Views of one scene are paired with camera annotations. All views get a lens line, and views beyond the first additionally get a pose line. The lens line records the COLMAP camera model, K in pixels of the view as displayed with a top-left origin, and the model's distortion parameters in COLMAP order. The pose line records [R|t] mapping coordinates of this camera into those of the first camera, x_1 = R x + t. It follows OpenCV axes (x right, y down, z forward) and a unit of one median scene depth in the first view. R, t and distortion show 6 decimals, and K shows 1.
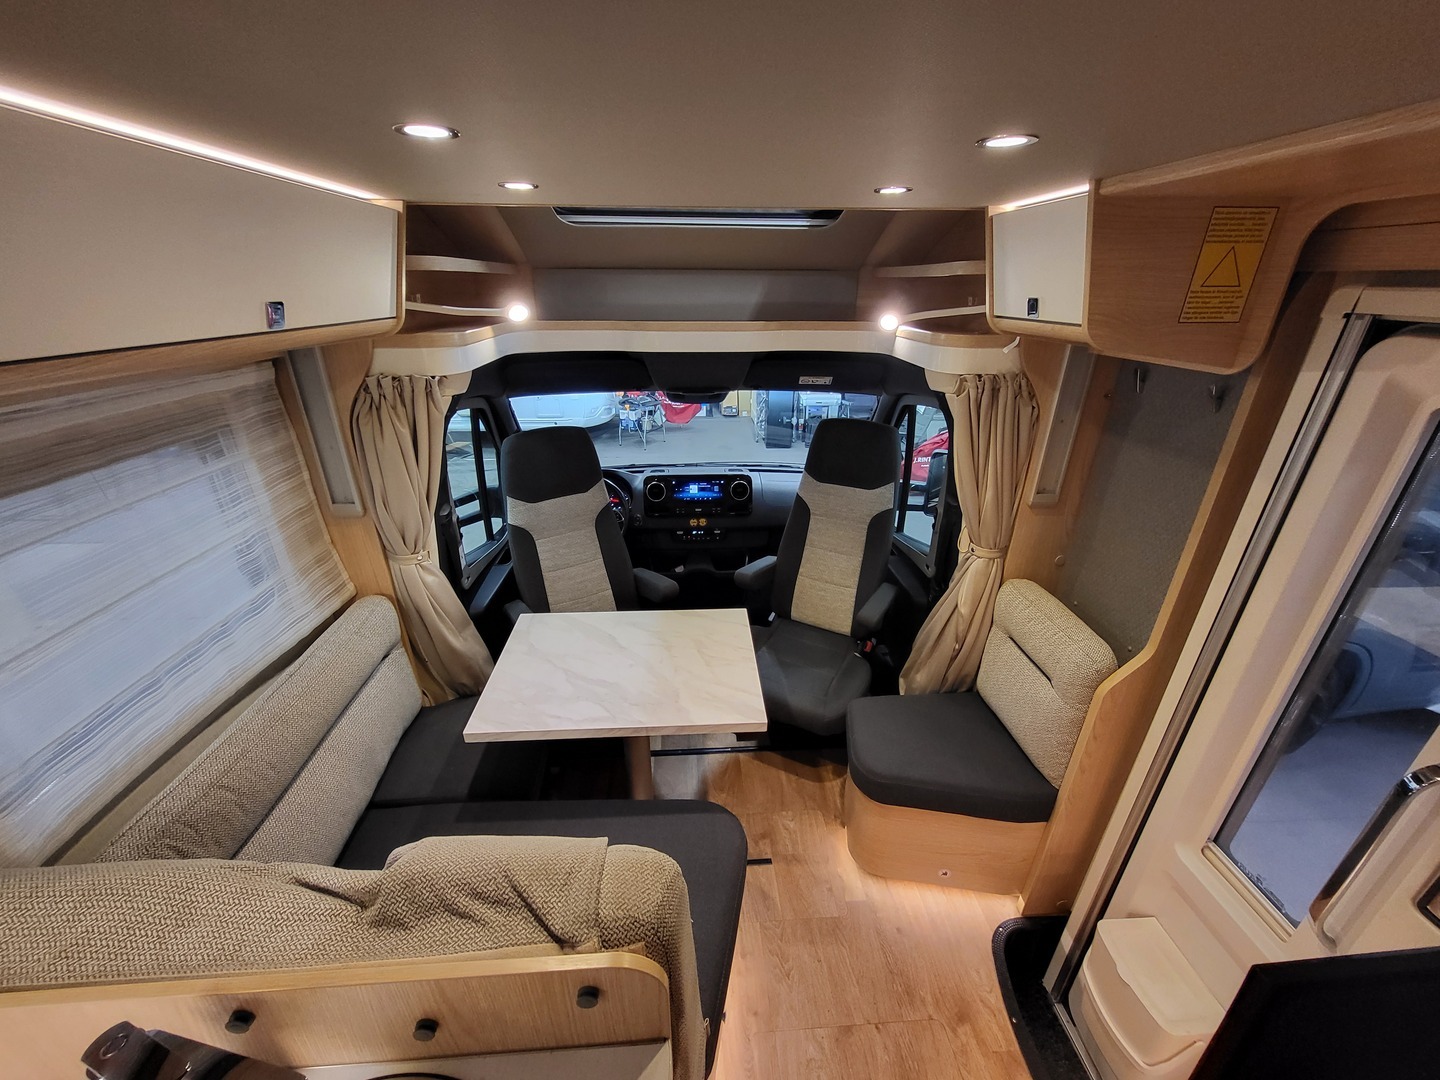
lens RADIAL K [[564.3, 0, 721.5], [0, 564.3, 540.1], [0, 0, 1]] dist [-0.001015, 0.000028]
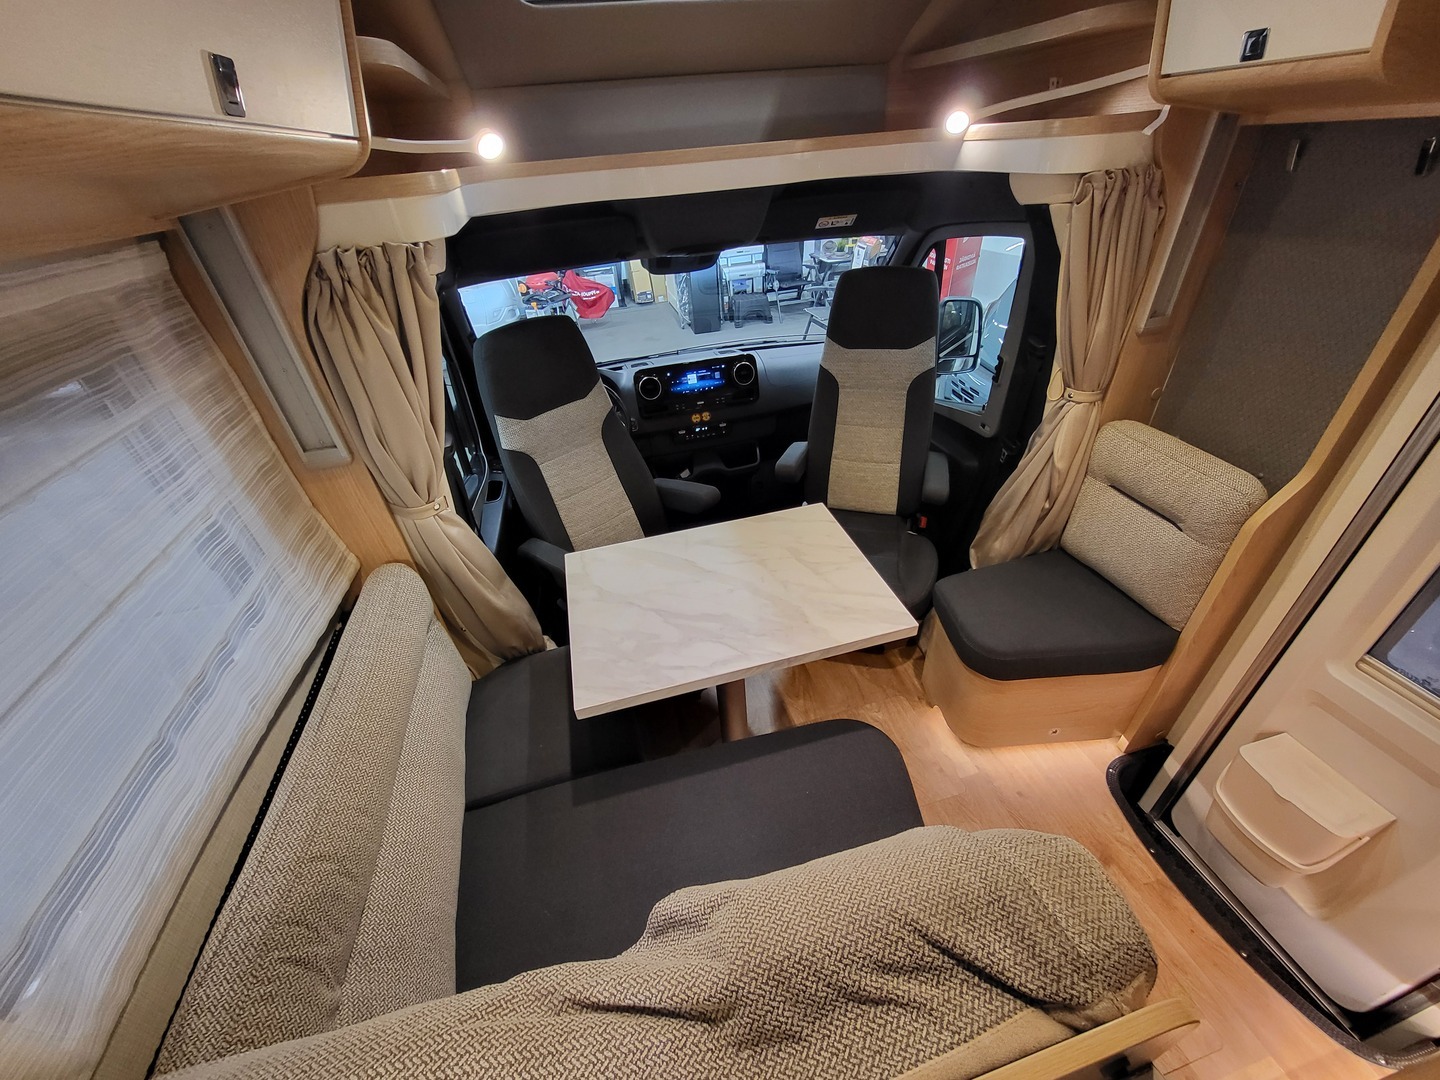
lens RADIAL K [[564.3, 0, 720.8], [0, 564.3, 542.1], [0, 0, 1]] dist [-0.001015, 0.000028]
pose [[0.977903, -0.172913, 0.117499, -0.250770], [0.148638, 0.970302, 0.190843, -0.010668], [-0.147009, -0.169161, 0.974563, 0.184253]]
